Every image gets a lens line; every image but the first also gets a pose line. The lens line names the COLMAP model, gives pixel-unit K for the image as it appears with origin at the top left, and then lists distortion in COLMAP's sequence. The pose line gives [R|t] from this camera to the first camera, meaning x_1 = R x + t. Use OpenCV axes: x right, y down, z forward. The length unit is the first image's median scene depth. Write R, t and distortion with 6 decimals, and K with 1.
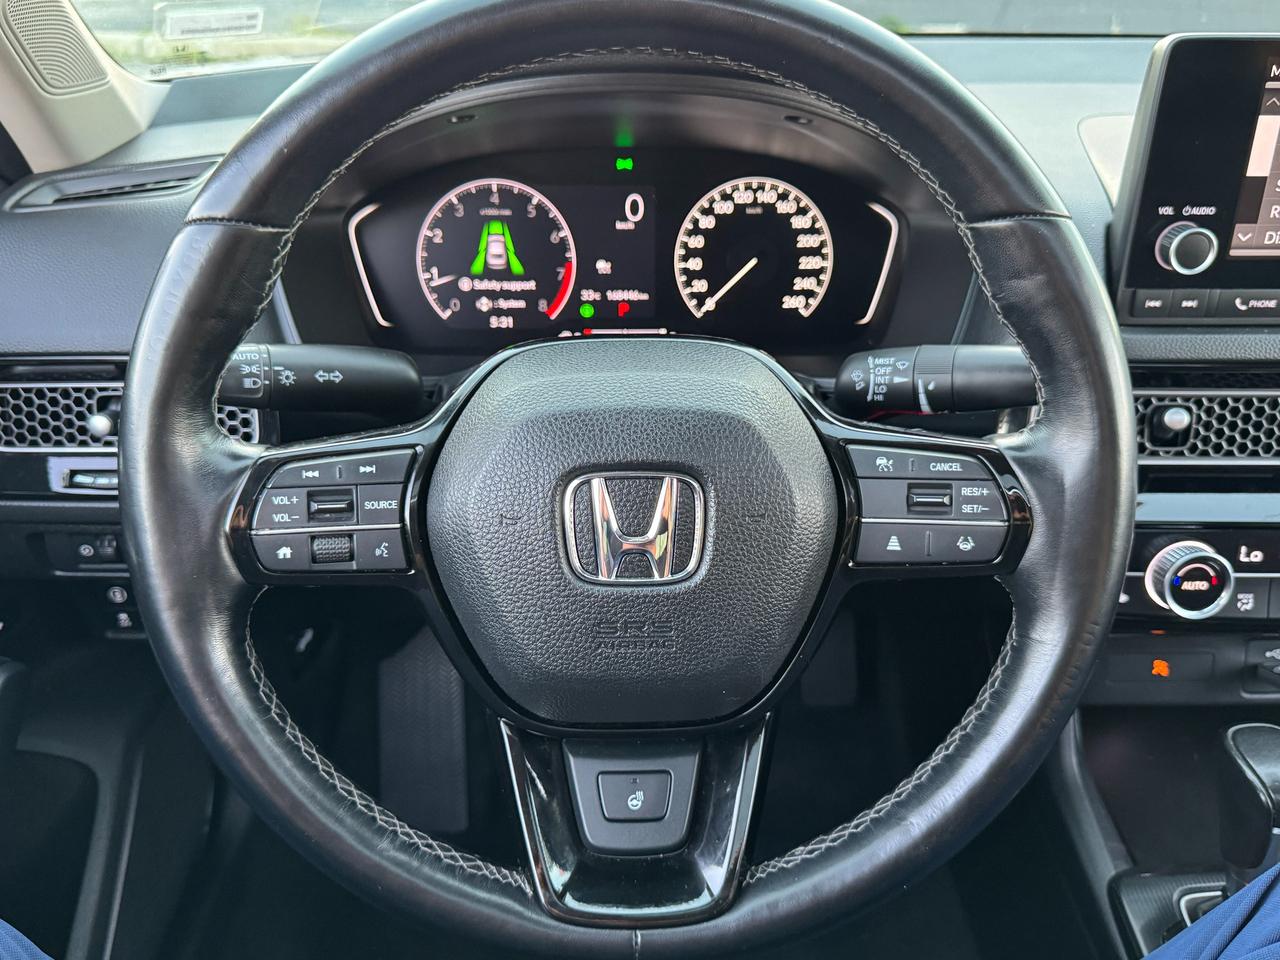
lens RADIAL K [[1052.9, 0, 642.6], [0, 1052.9, 493.9], [0, 0, 1]] dist [0.068147, -0.009116]
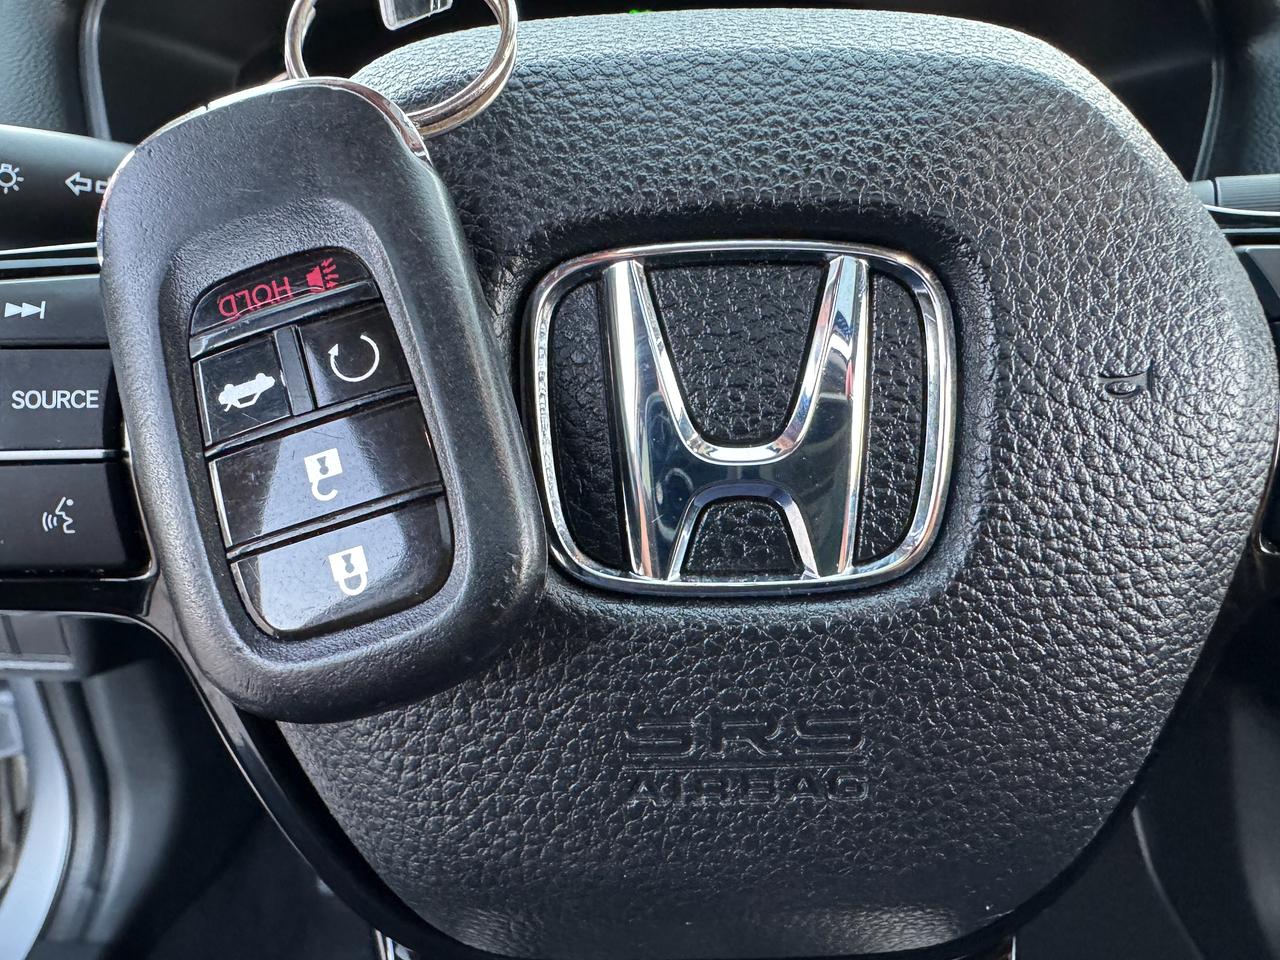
lens RADIAL K [[891.7, 0, 640.6], [0, 891.7, 469.4], [0, 0, 1]] dist [0.006530, -0.000096]
pose [[0.999719, -0.011454, -0.020734, -0.018169], [0.010572, 0.999056, -0.042145, 0.033276], [0.021198, 0.041914, 0.998896, 0.412856]]
